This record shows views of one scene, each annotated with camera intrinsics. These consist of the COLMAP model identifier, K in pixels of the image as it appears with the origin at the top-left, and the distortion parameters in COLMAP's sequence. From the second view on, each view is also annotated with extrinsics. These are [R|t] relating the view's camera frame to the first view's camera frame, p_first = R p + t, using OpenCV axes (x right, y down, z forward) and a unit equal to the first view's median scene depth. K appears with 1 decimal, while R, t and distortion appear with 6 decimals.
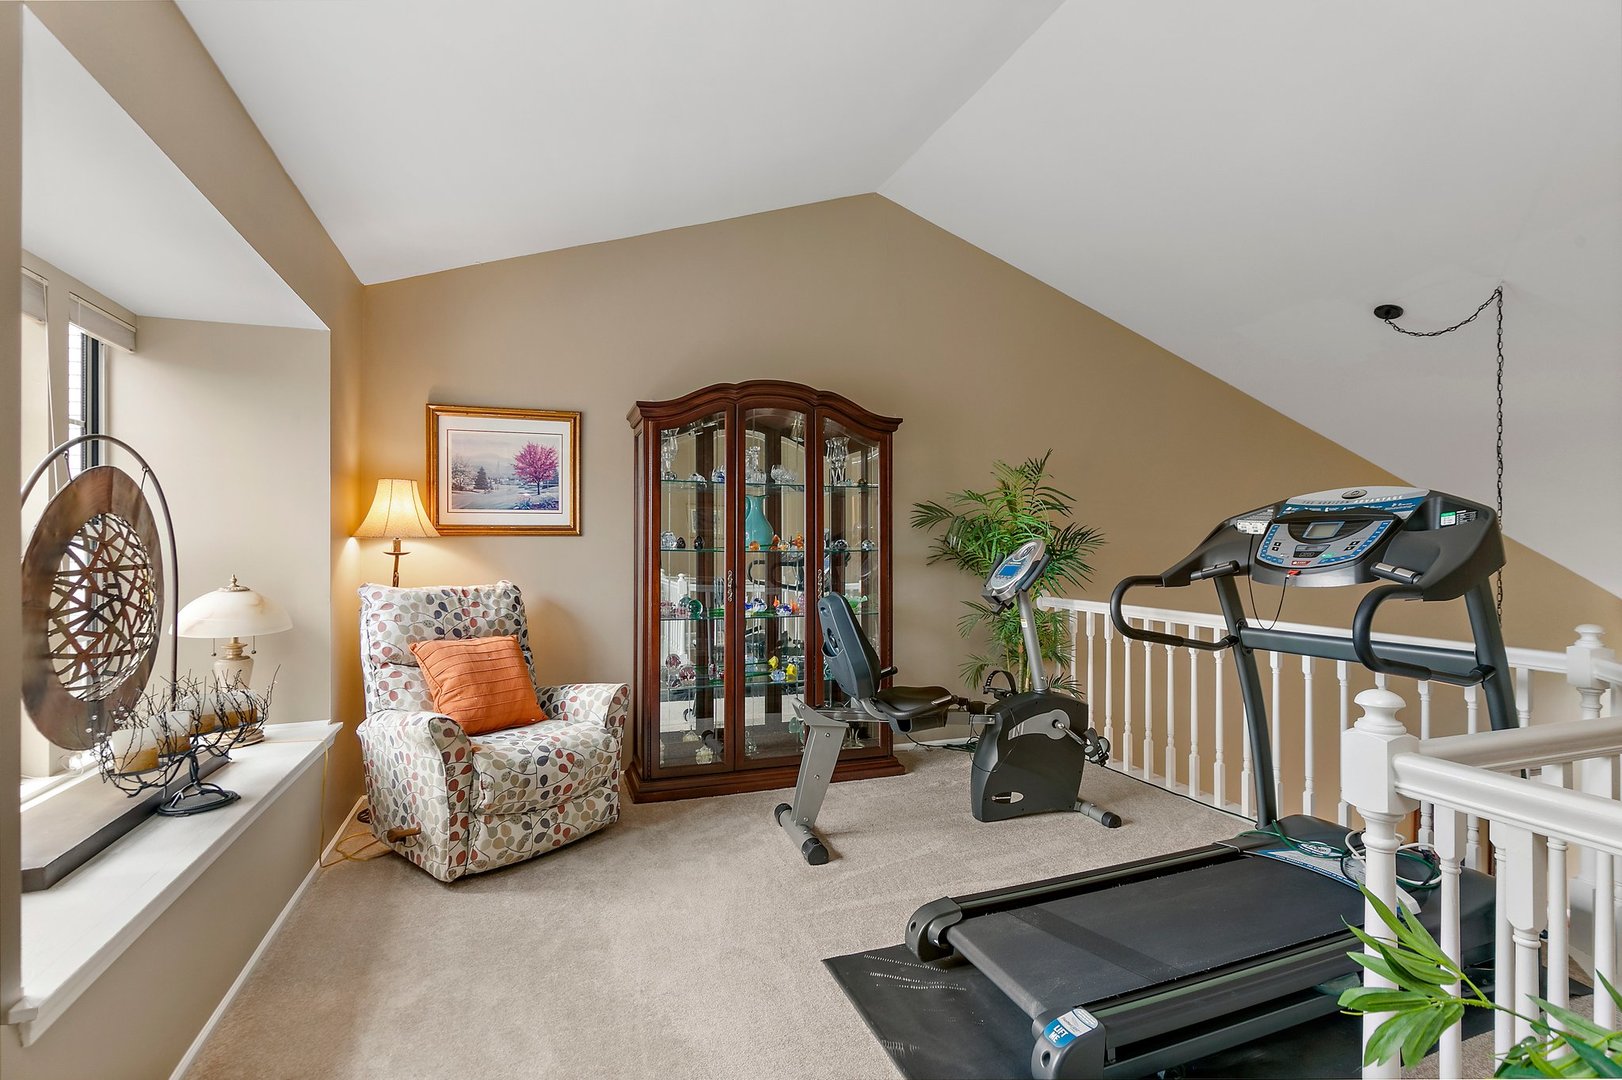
lens RADIAL K [[780.5, 0, 812.1], [0, 780.5, 543.2], [0, 0, 1]] dist [0.000315, -0.000622]
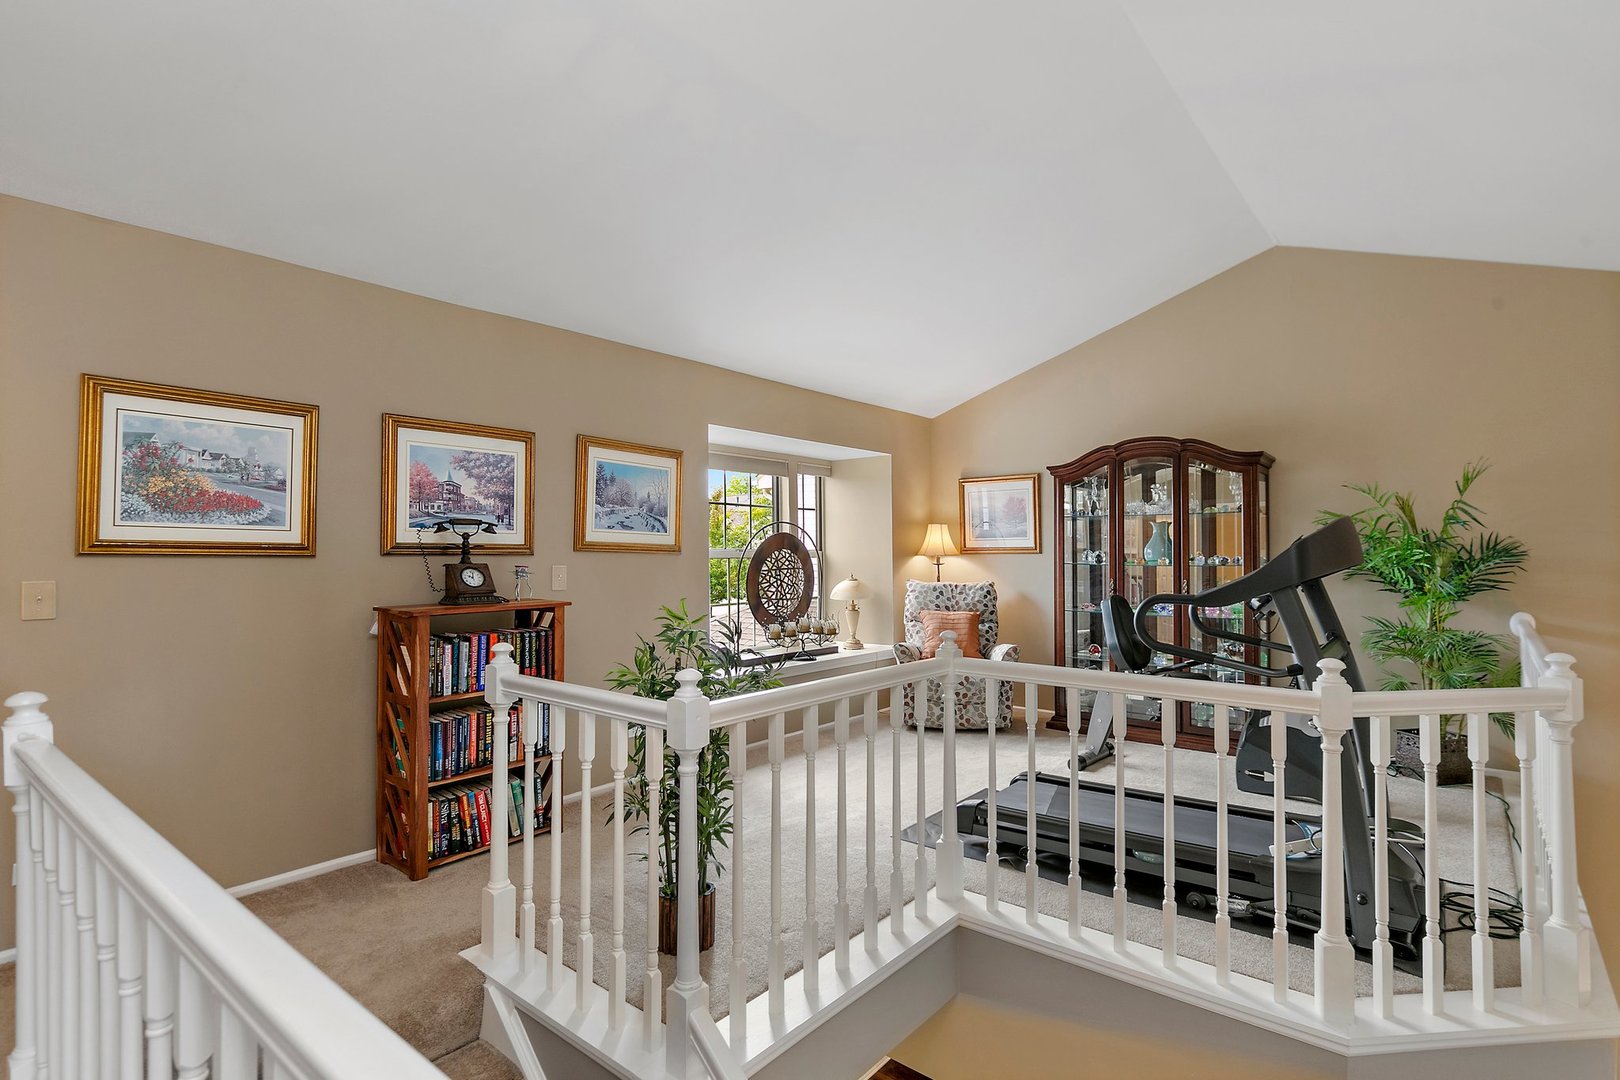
lens RADIAL K [[779.6, 0, 811.1], [0, 779.6, 543.2], [0, 0, 1]] dist [0.000315, -0.000622]
pose [[0.494054, -0.014881, -0.869304, 0.974483], [0.005565, 0.999887, -0.013953, -0.012837], [0.869413, 0.002056, 0.494081, -0.179612]]
